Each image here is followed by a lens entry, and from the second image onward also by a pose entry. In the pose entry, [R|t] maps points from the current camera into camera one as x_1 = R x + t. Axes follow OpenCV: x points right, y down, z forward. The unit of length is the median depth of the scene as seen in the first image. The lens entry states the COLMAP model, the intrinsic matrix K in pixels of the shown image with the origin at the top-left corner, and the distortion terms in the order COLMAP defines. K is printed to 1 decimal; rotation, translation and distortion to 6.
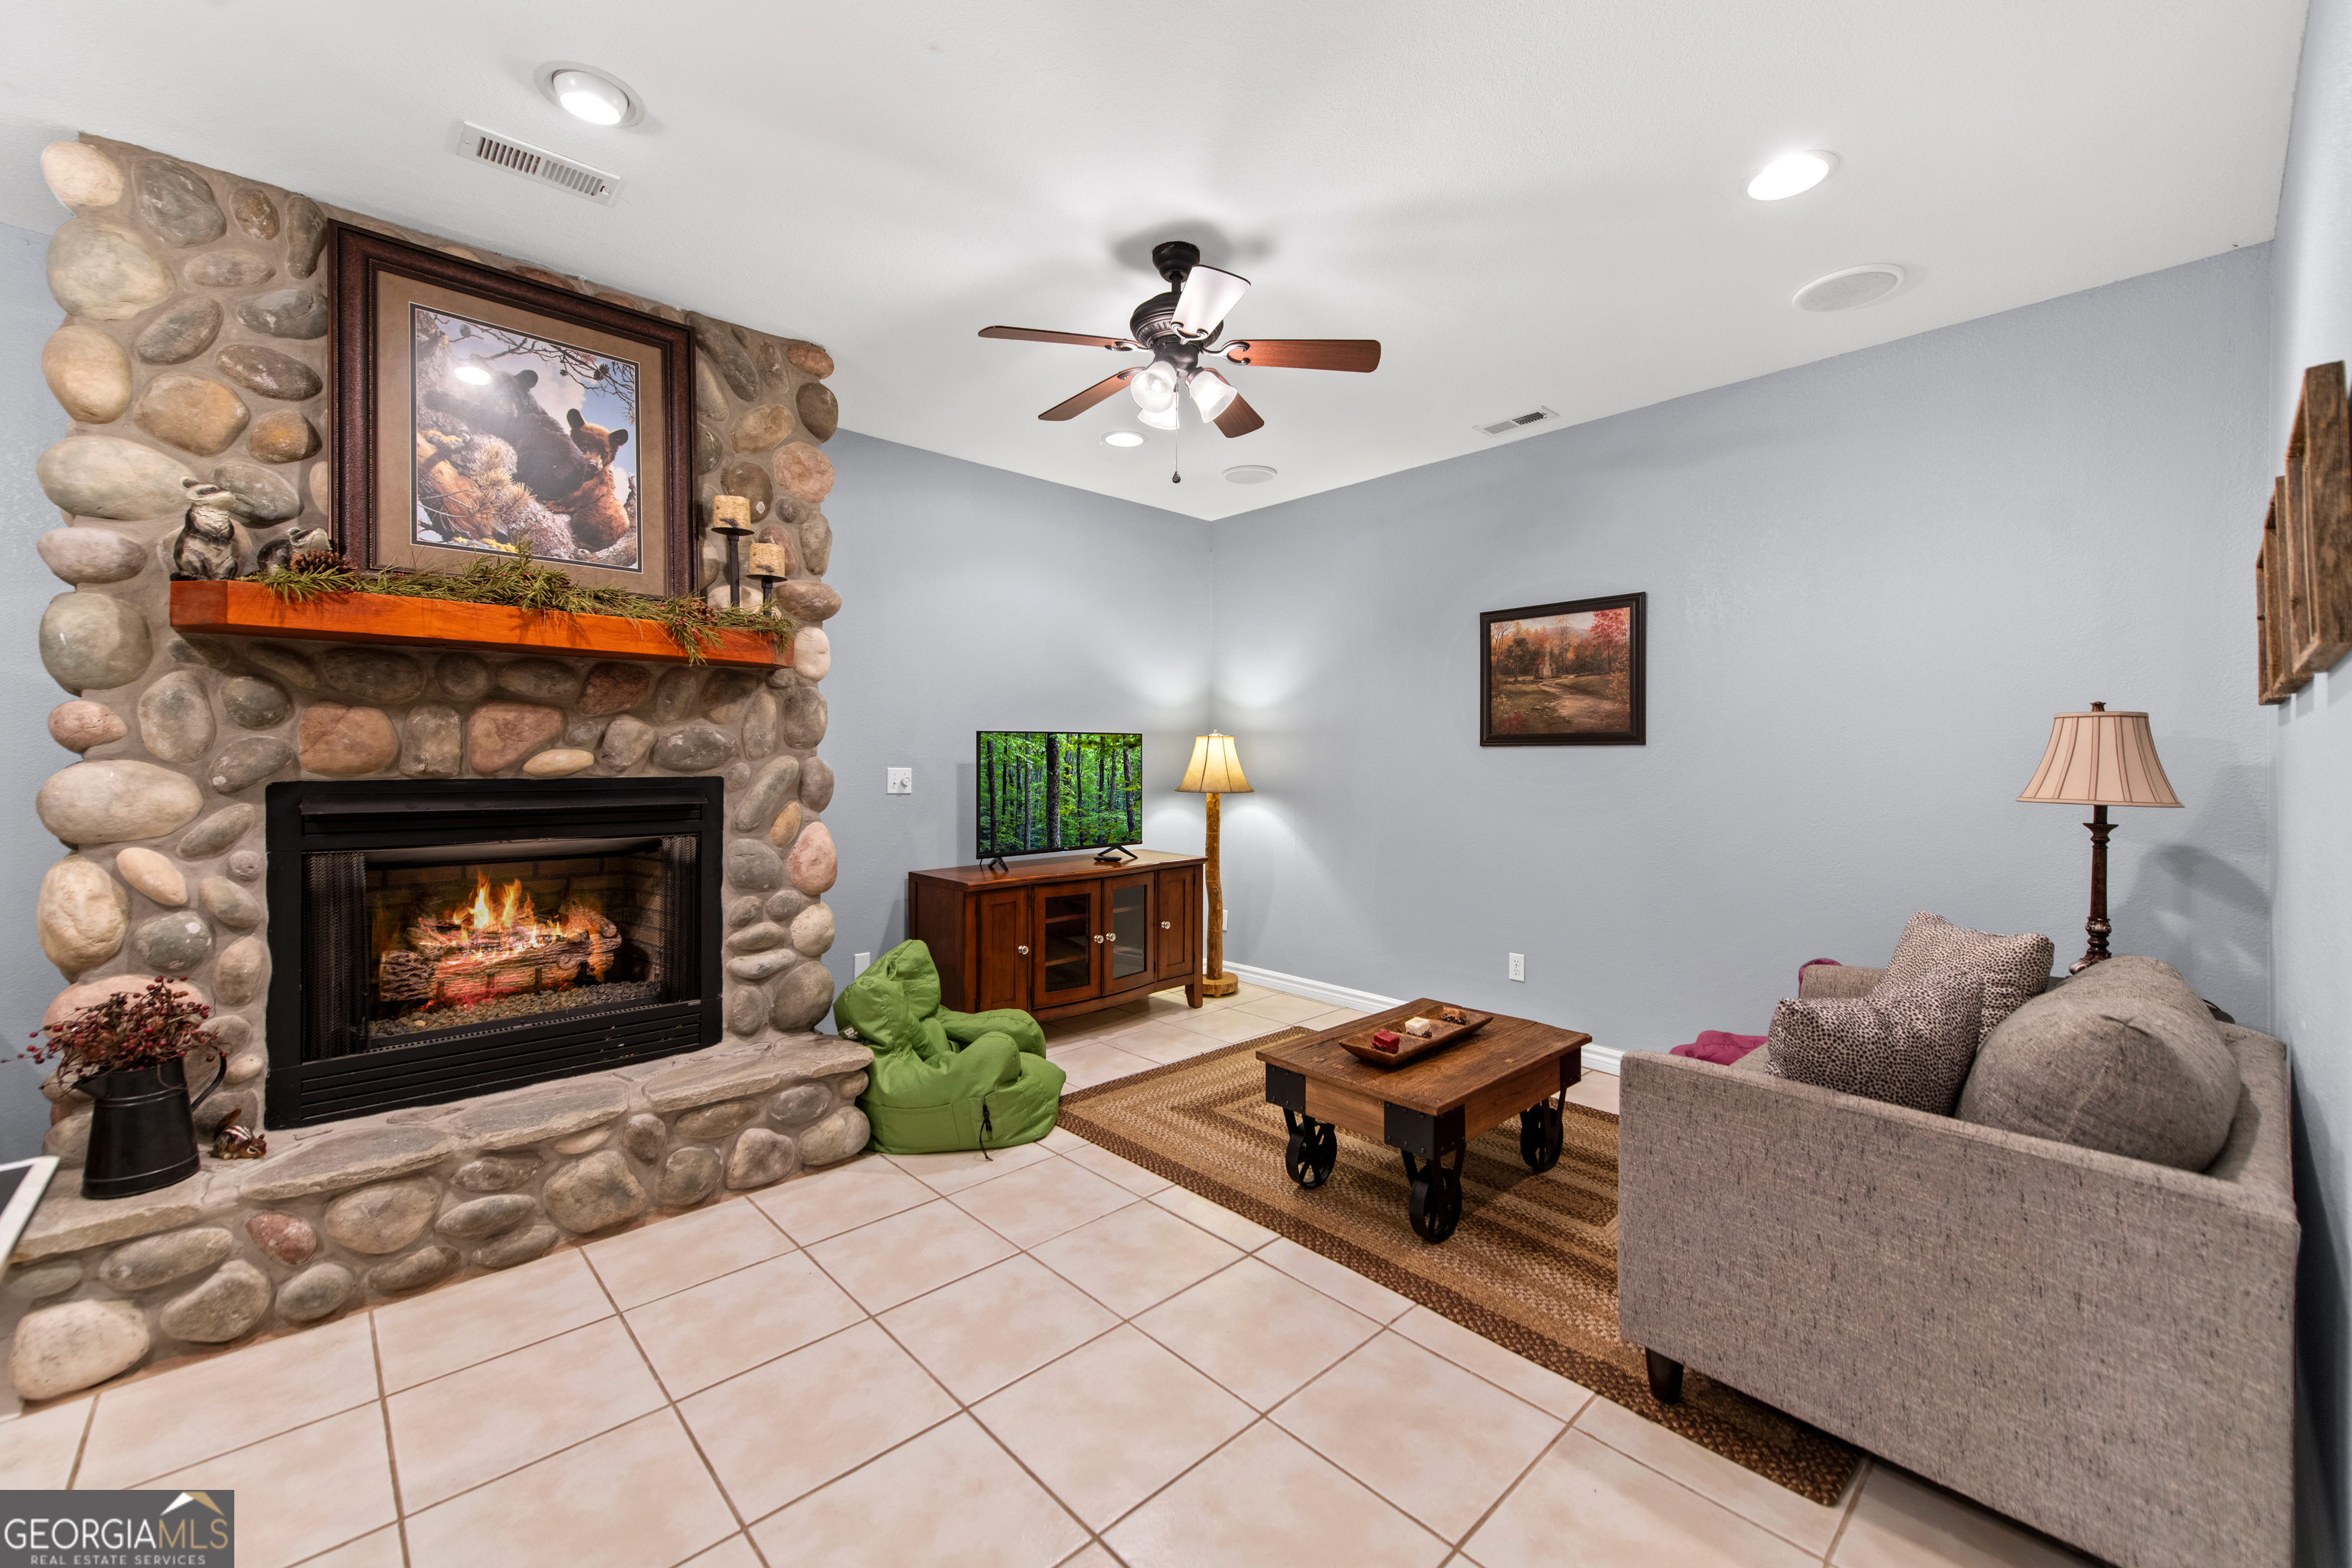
lens RADIAL K [[933.1, 0, 1173.1], [0, 933.1, 759.9], [0, 0, 1]] dist [0.010328, -0.002635]
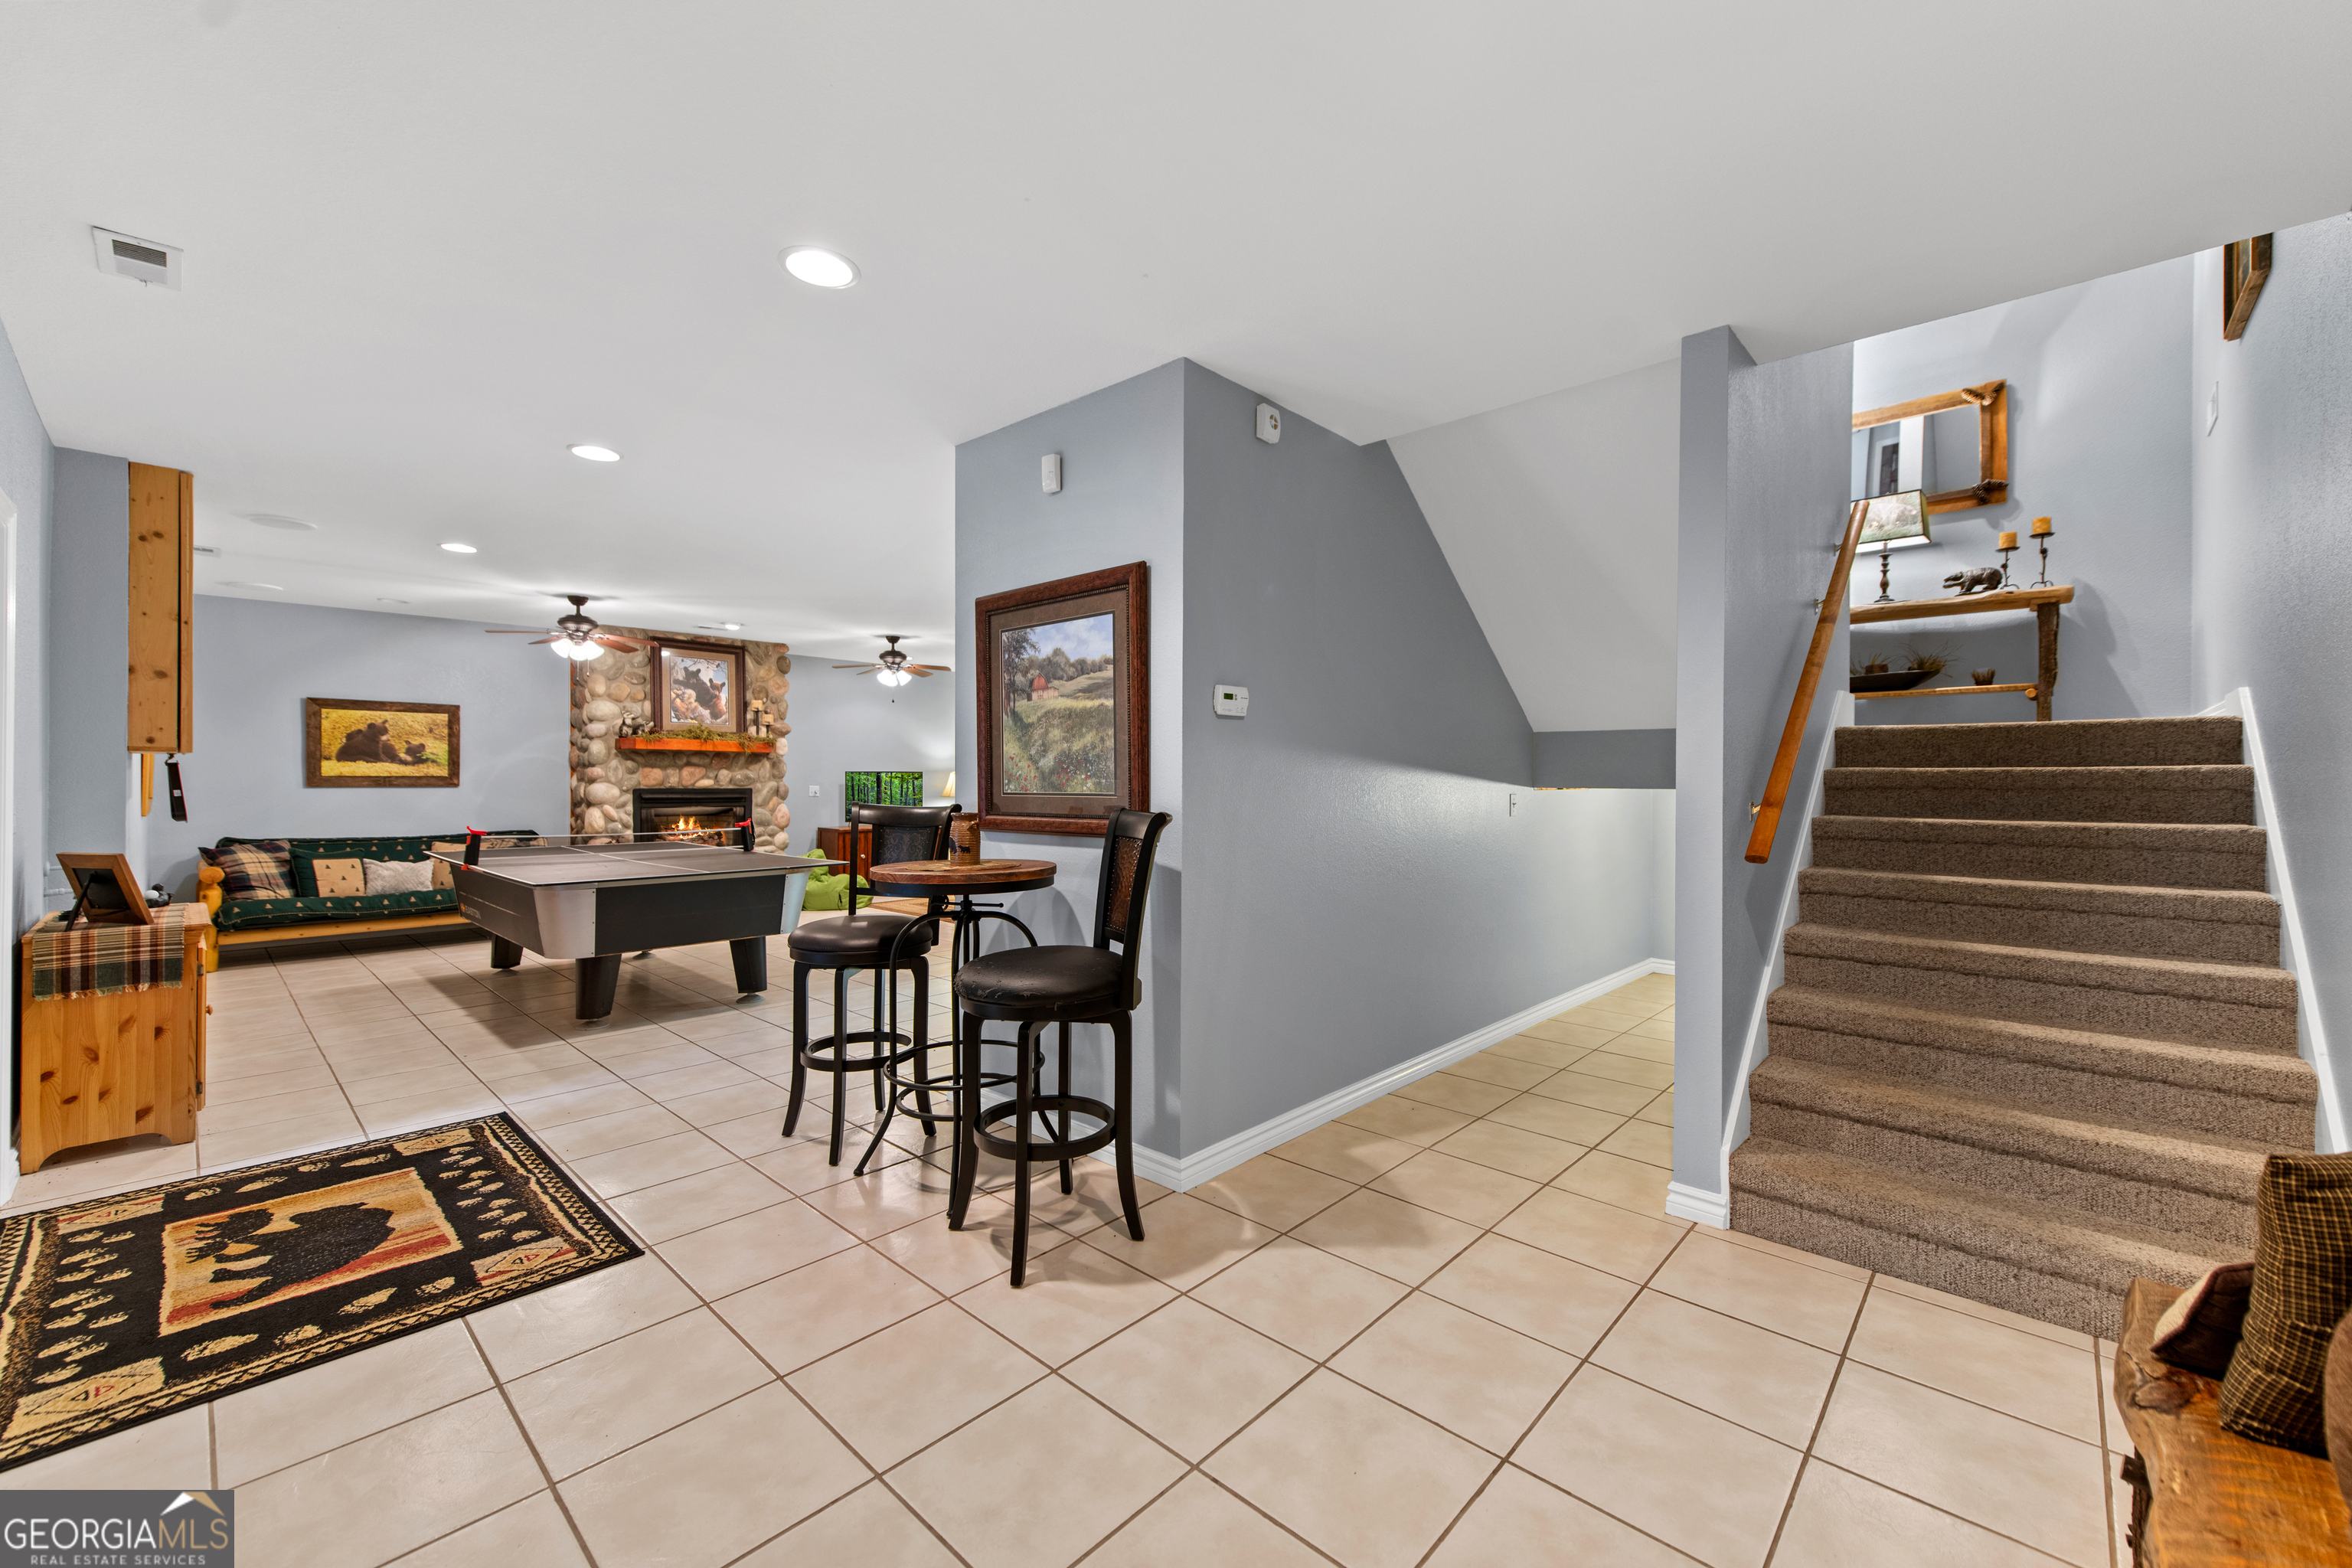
lens RADIAL K [[922.7, 0, 1180.1], [0, 922.7, 779.3], [0, 0, 1]] dist [0.018149, -0.005642]
pose [[0.997558, 0.002065, 0.069806, 0.745381], [-0.001823, 0.999992, -0.003534, -0.003516], [-0.069812, 0.003398, 0.997554, -2.243841]]
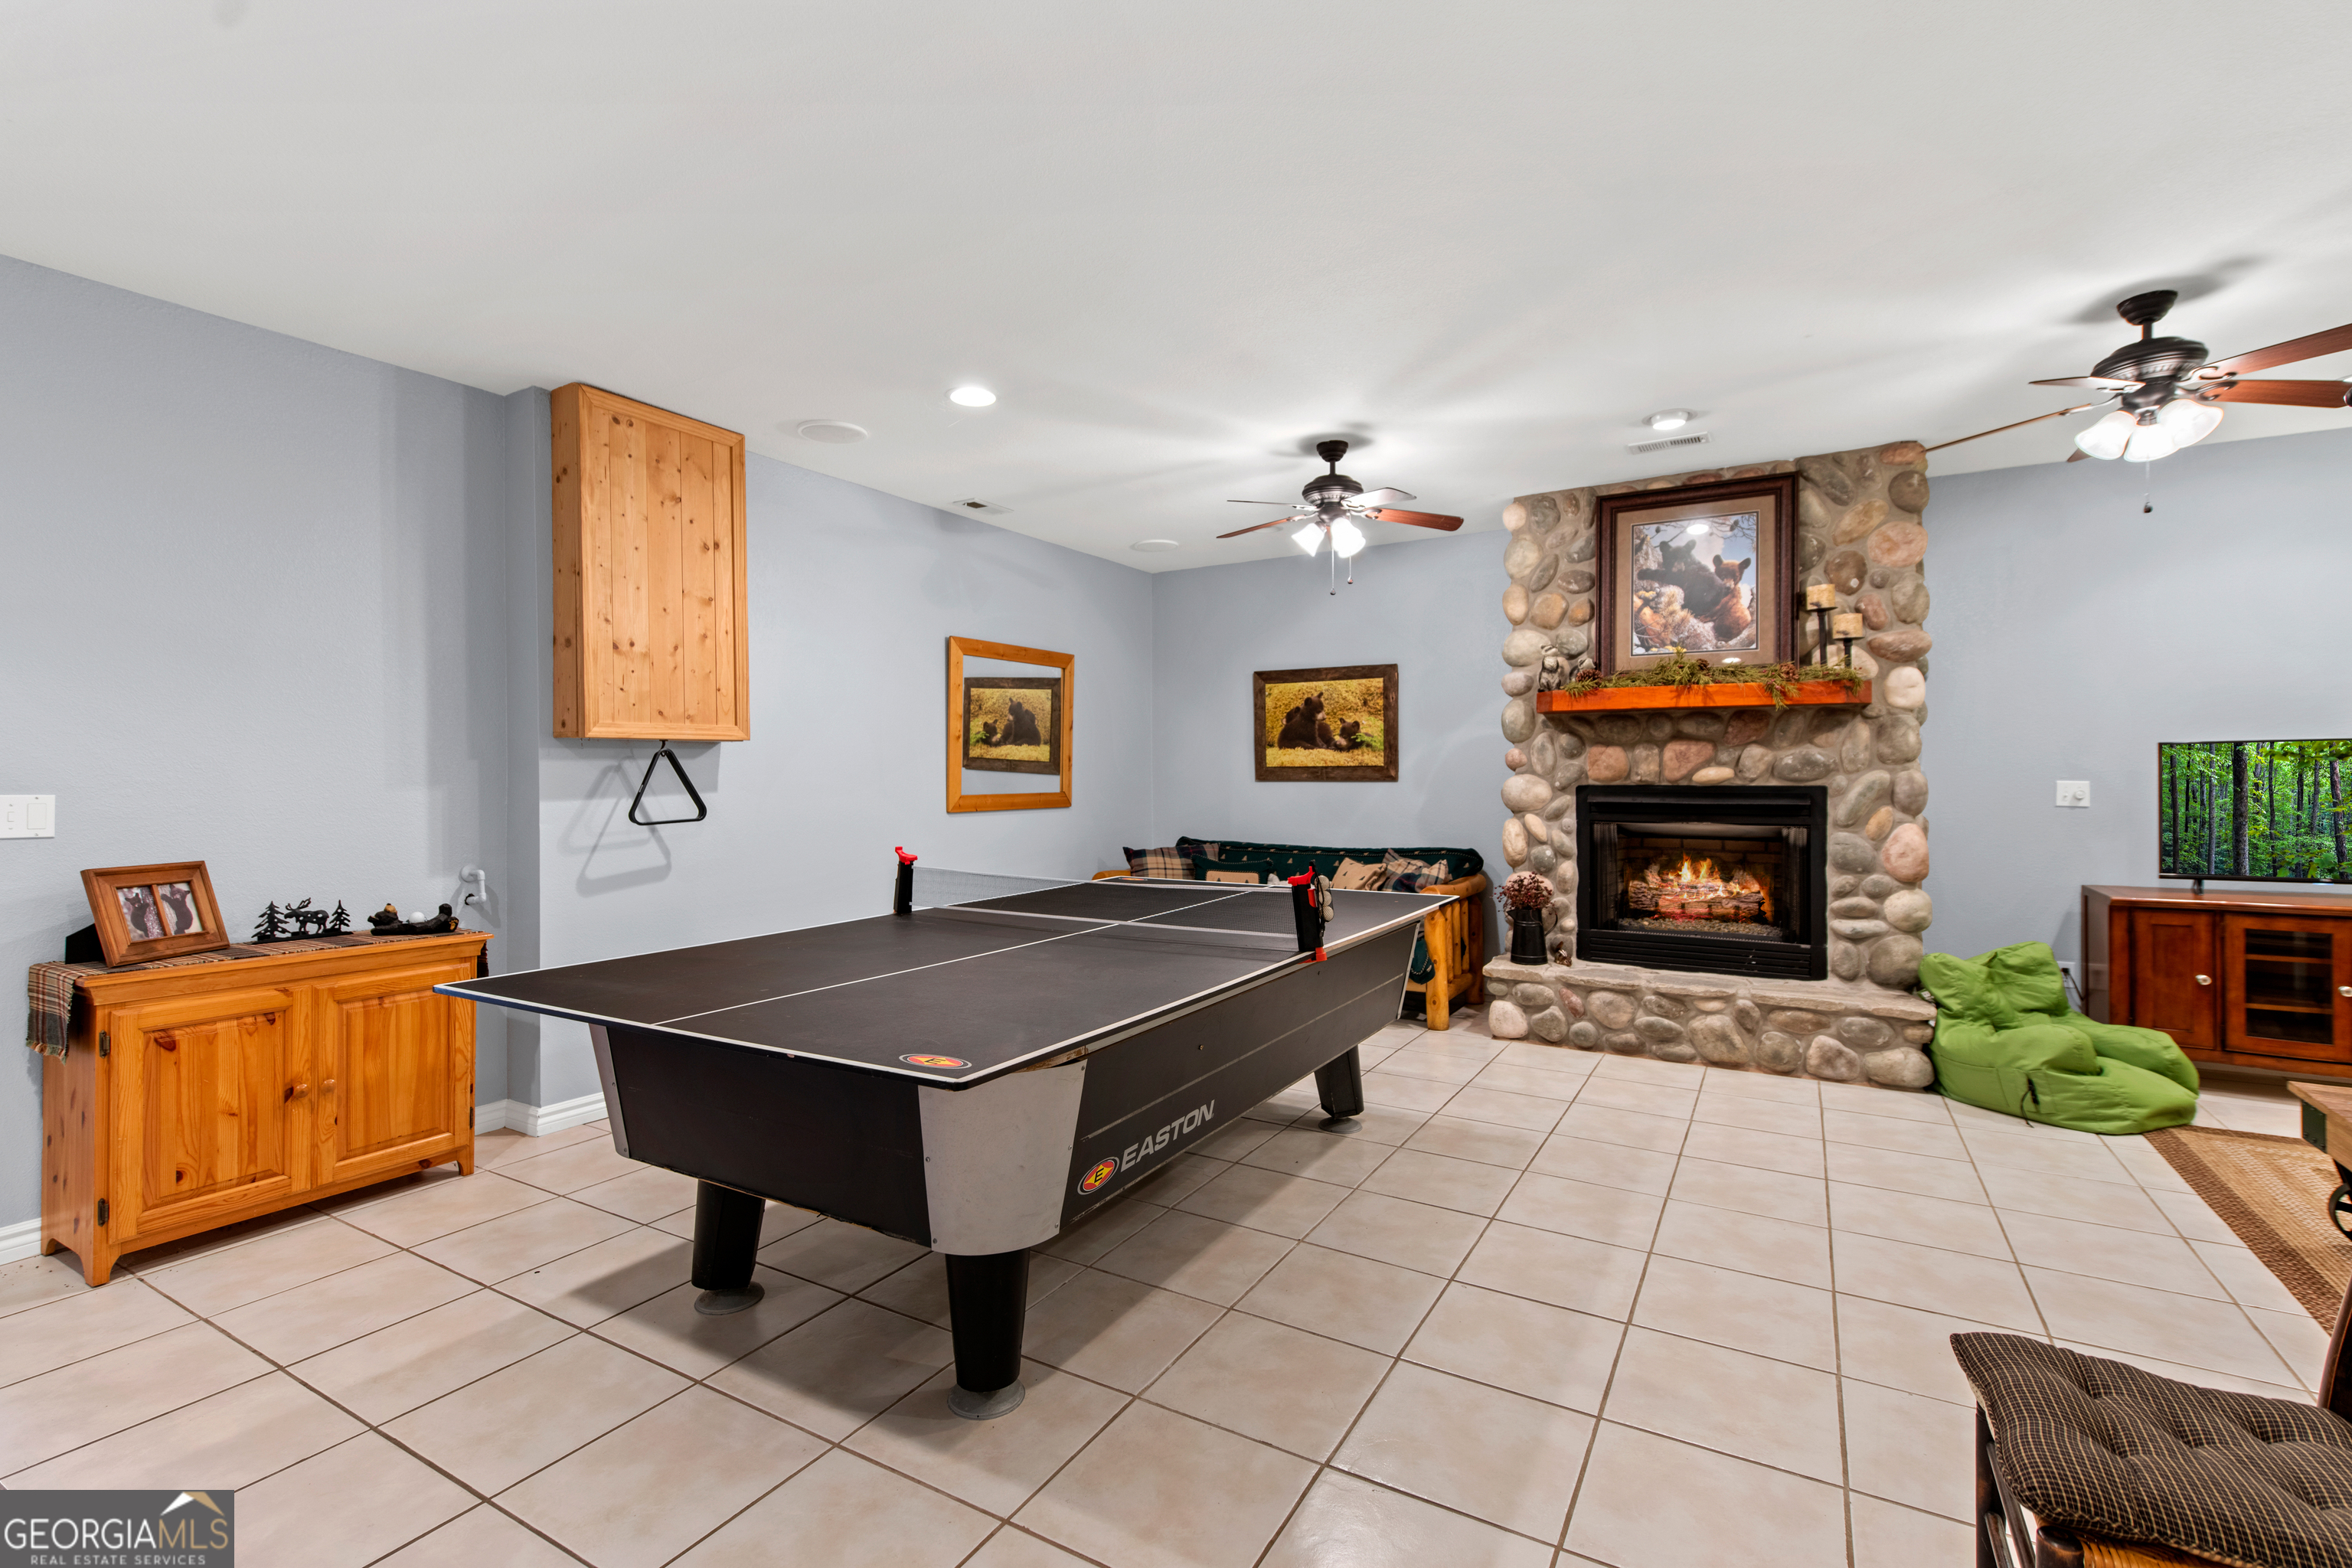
lens RADIAL K [[1053.0, 0, 1182.0], [0, 1053.0, 773.5], [0, 0, 1]] dist [0.011433, -0.000109]
pose [[0.287103, -0.001640, -0.957898, 0.768679], [0.001935, 0.999997, -0.001132, -0.000323], [0.957898, -0.001528, 0.287106, -0.366144]]
